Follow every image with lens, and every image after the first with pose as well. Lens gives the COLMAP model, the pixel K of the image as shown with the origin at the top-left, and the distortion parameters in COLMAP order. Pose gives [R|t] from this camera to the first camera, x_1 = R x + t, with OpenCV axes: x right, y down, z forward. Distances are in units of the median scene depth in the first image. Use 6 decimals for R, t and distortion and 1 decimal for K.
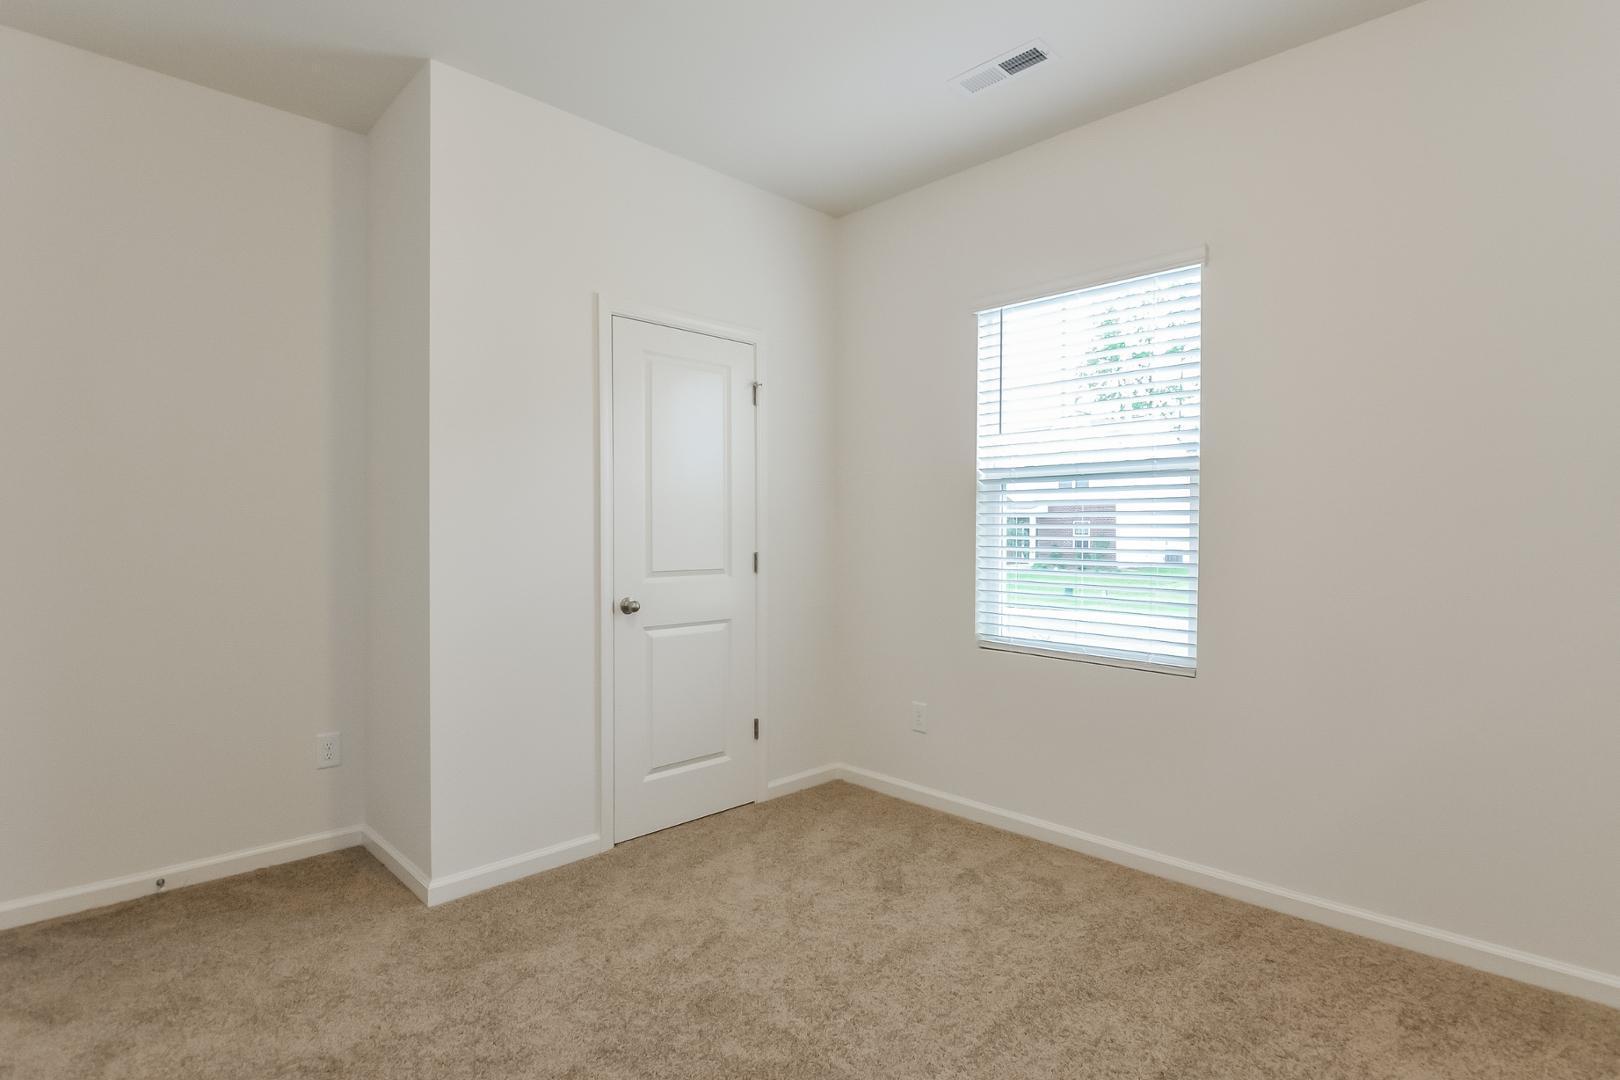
lens RADIAL K [[790.0, 0, 796.8], [0, 790.0, 542.5], [0, 0, 1]] dist [-0.005179, -0.001626]
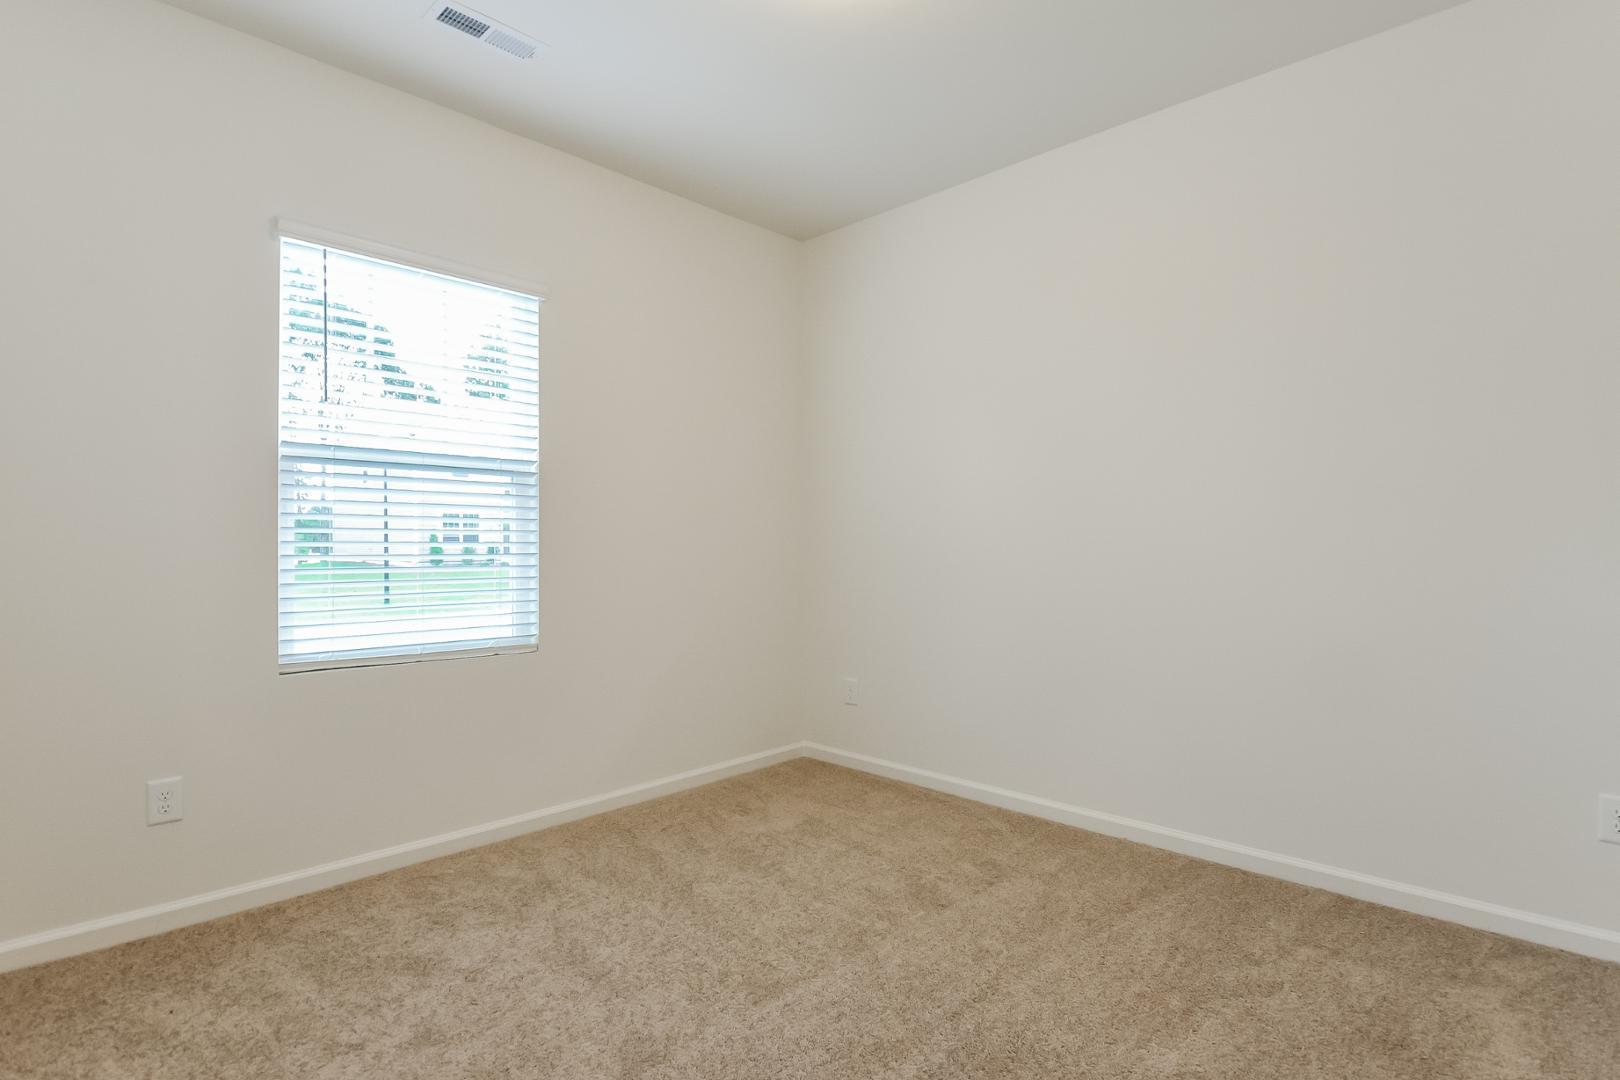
lens RADIAL K [[862.1, 0, 804.4], [0, 862.1, 535.1], [0, 0, 1]] dist [0.005201, -0.001710]
pose [[-0.033156, -0.006005, 0.999432, -0.708871], [0.002227, 0.999979, 0.006083, -0.006318], [-0.999448, 0.002427, -0.033142, 0.588852]]
